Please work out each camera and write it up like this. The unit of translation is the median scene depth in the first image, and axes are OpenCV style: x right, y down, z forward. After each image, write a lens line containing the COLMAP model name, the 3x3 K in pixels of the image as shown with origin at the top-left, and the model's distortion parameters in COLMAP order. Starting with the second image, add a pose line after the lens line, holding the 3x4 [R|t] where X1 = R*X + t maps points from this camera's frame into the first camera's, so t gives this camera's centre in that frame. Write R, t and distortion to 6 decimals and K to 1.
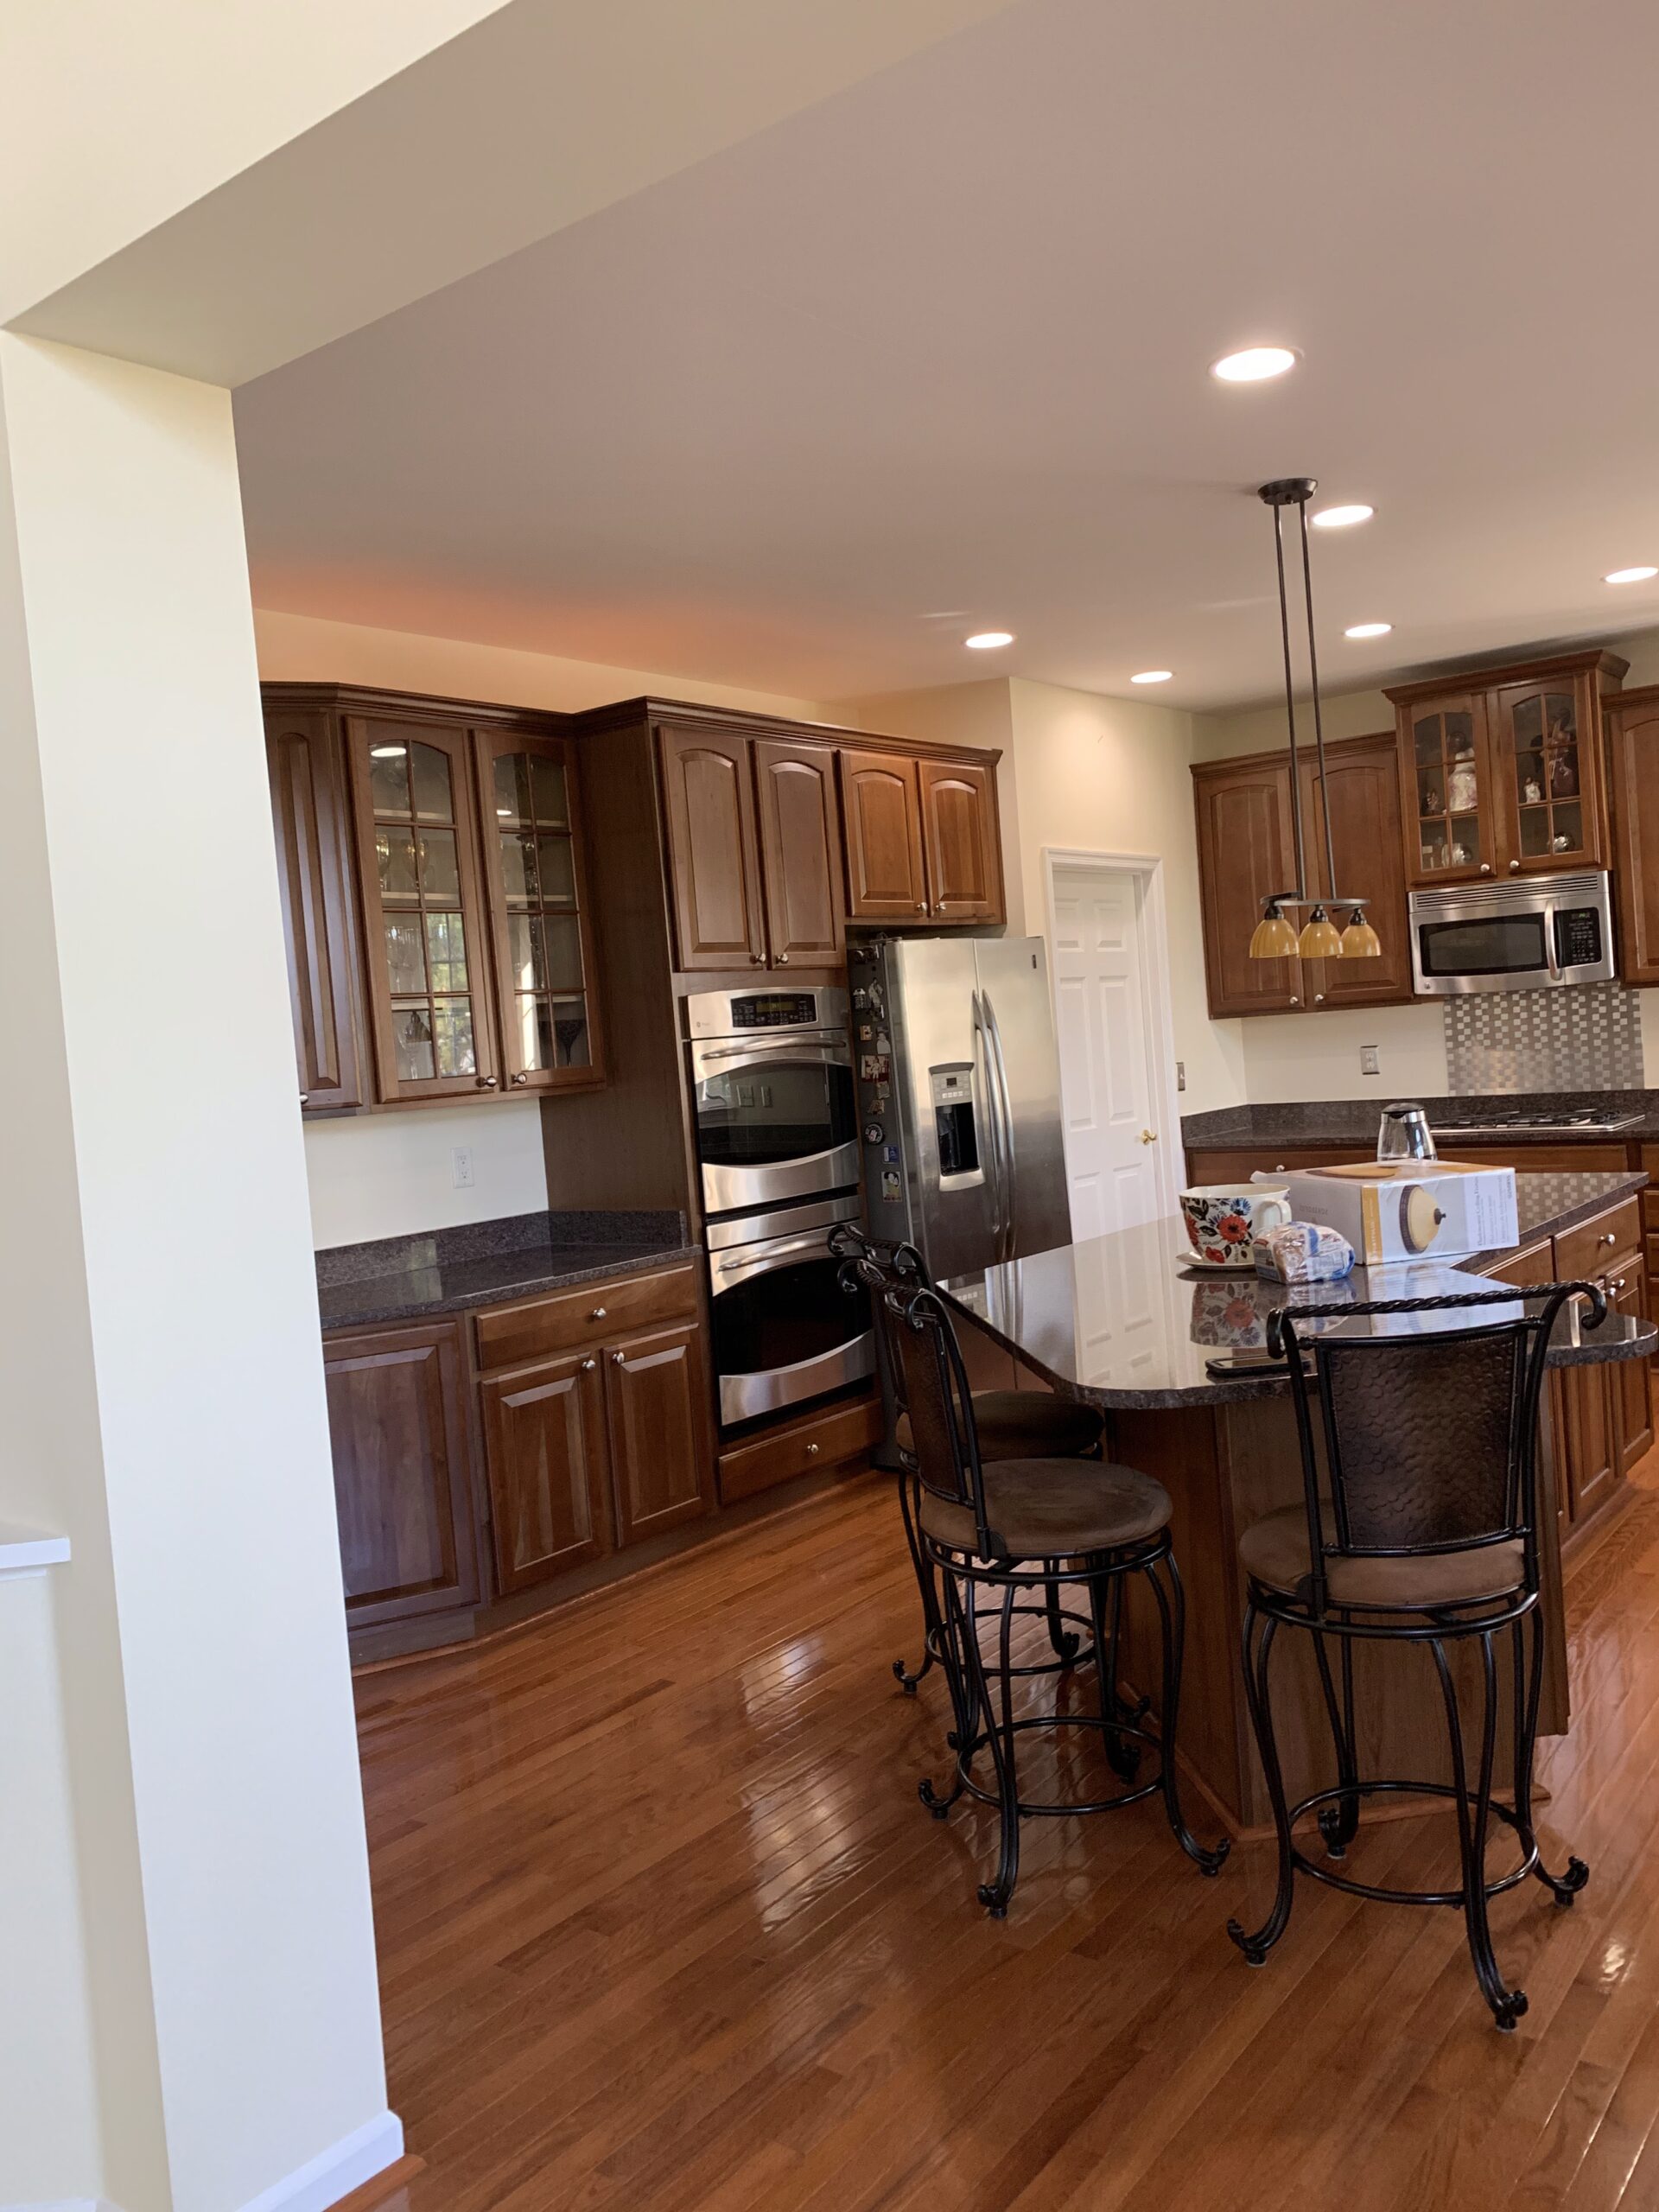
lens RADIAL K [[1706.6, 0, 843.1], [0, 1706.6, 1073.9], [0, 0, 1]] dist [0.059104, -0.069621]
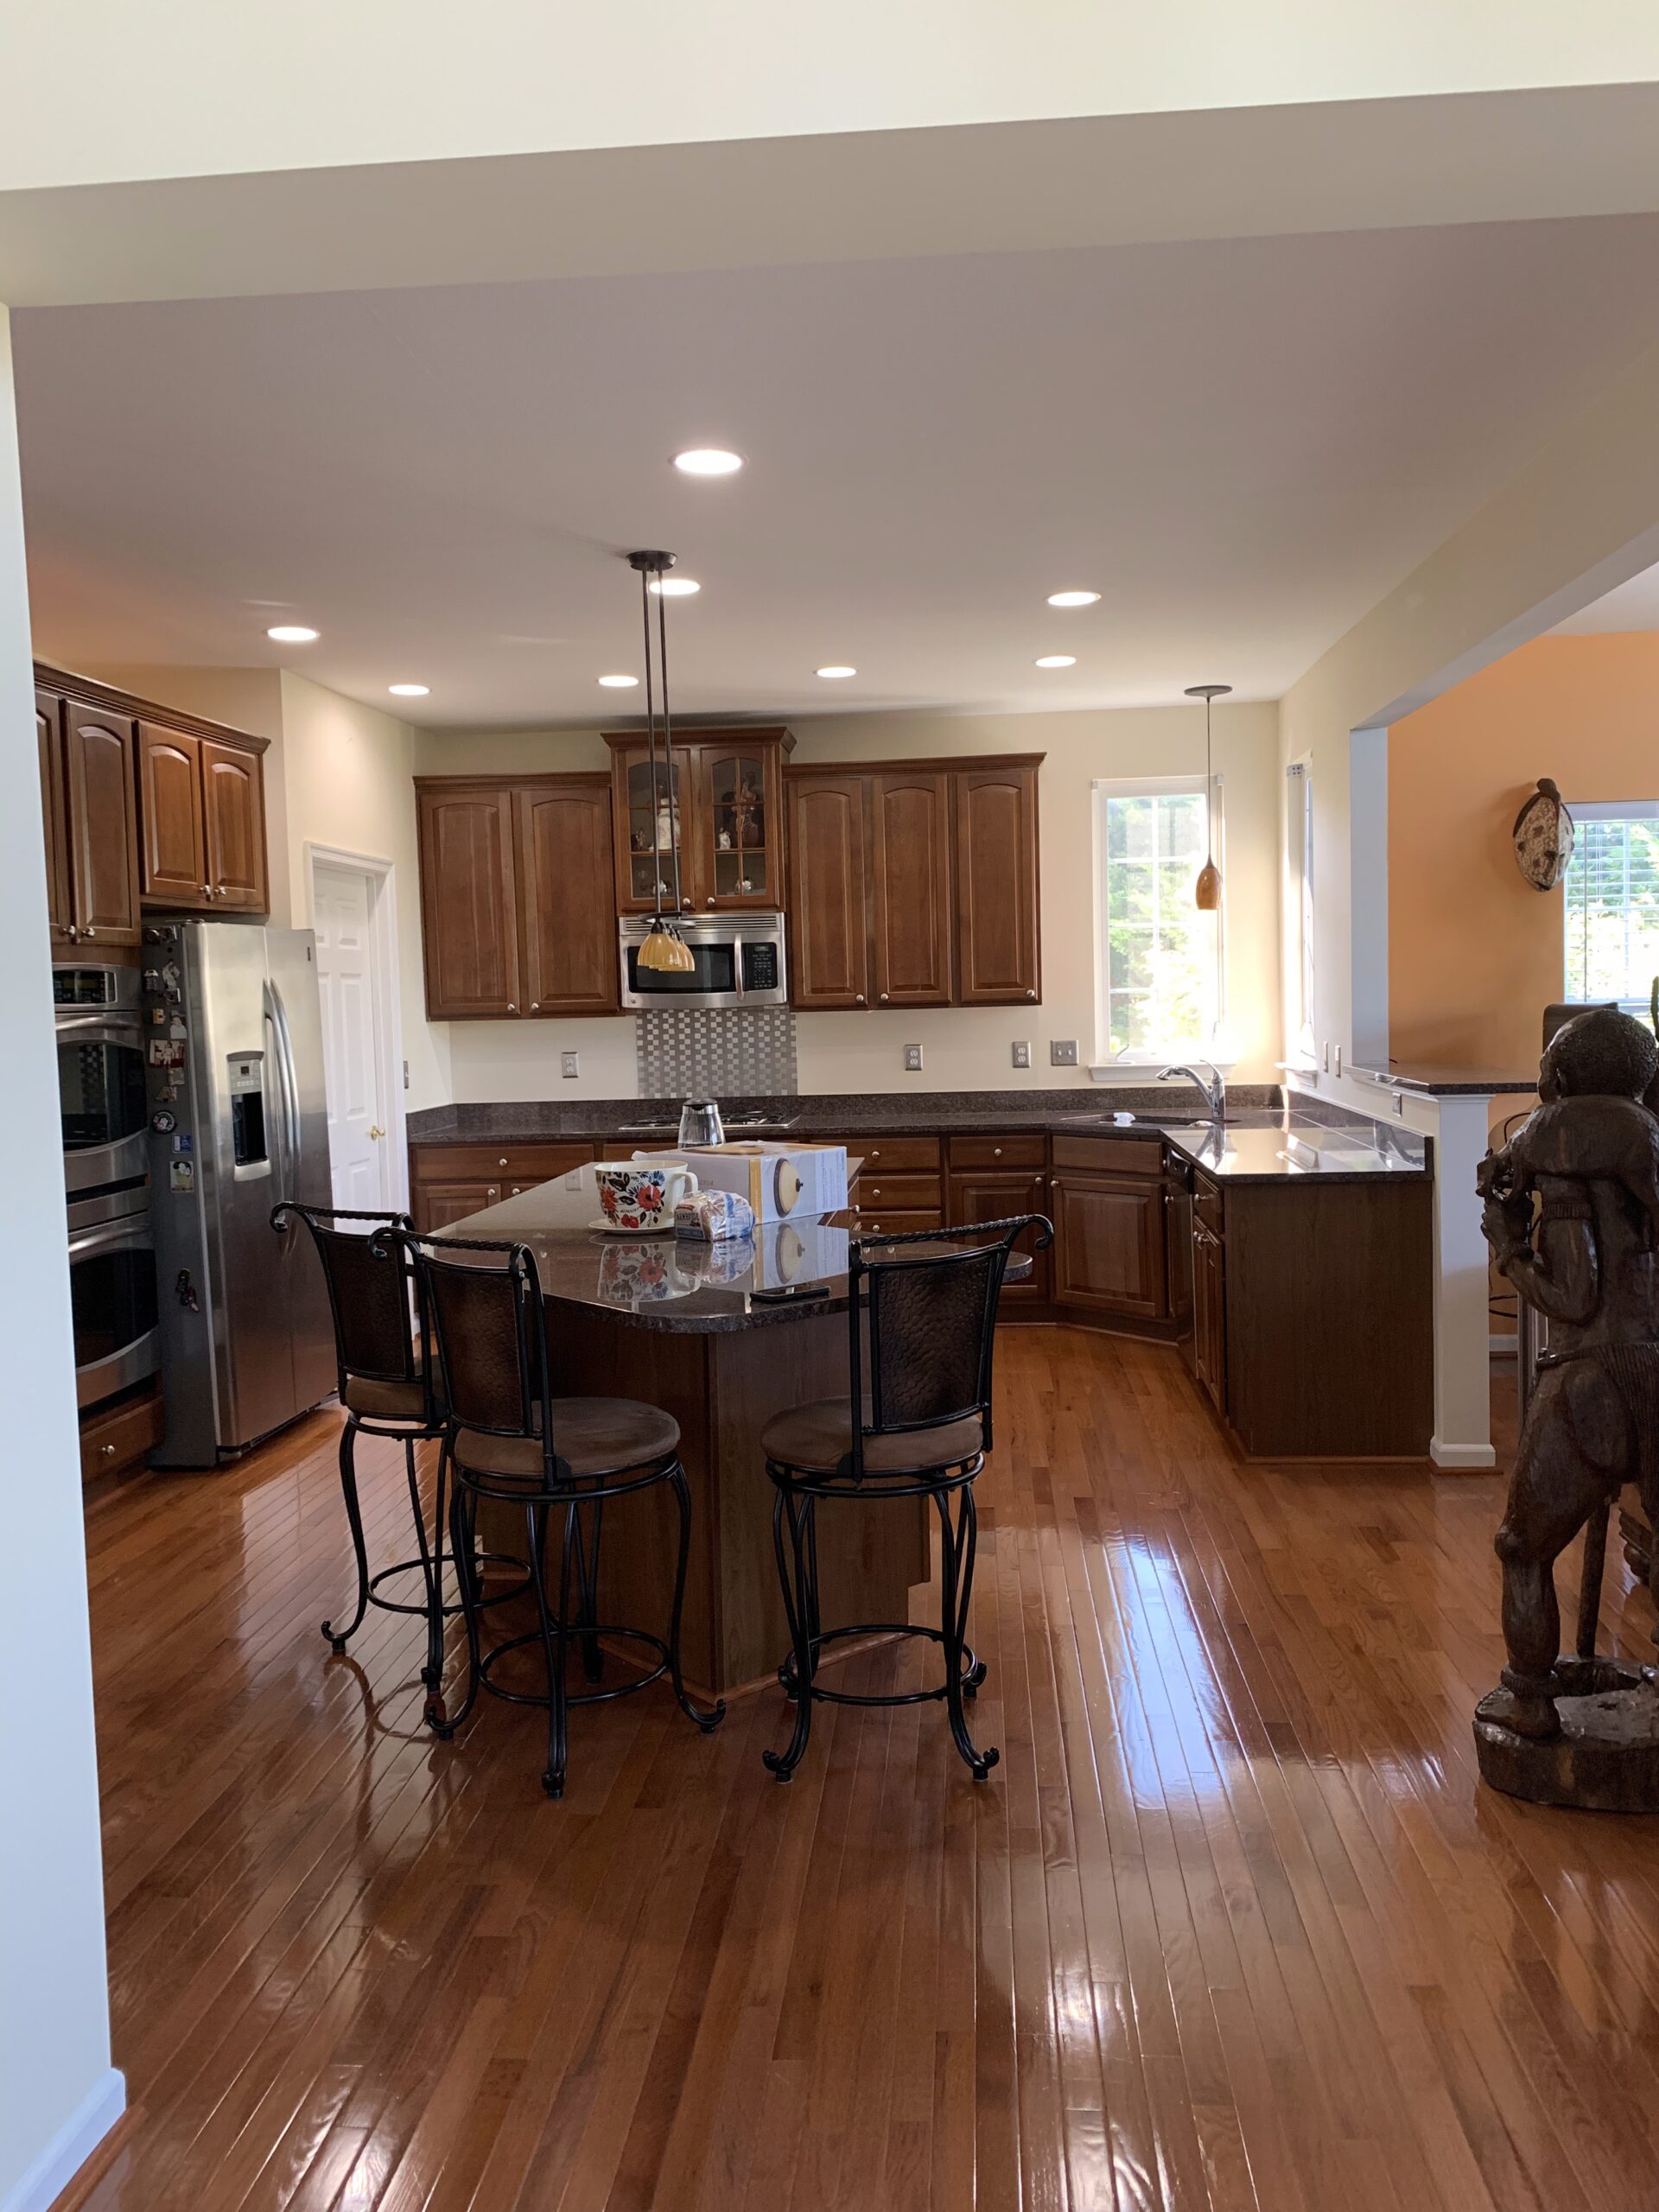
lens RADIAL K [[1706.6, 0, 845.7], [0, 1706.6, 1069.1], [0, 0, 1]] dist [0.059104, -0.069621]
pose [[0.839843, 0.030649, 0.541964, -0.185567], [-0.024201, 0.999526, -0.019023, 0.014756], [-0.542290, 0.002860, 0.840187, -0.023975]]
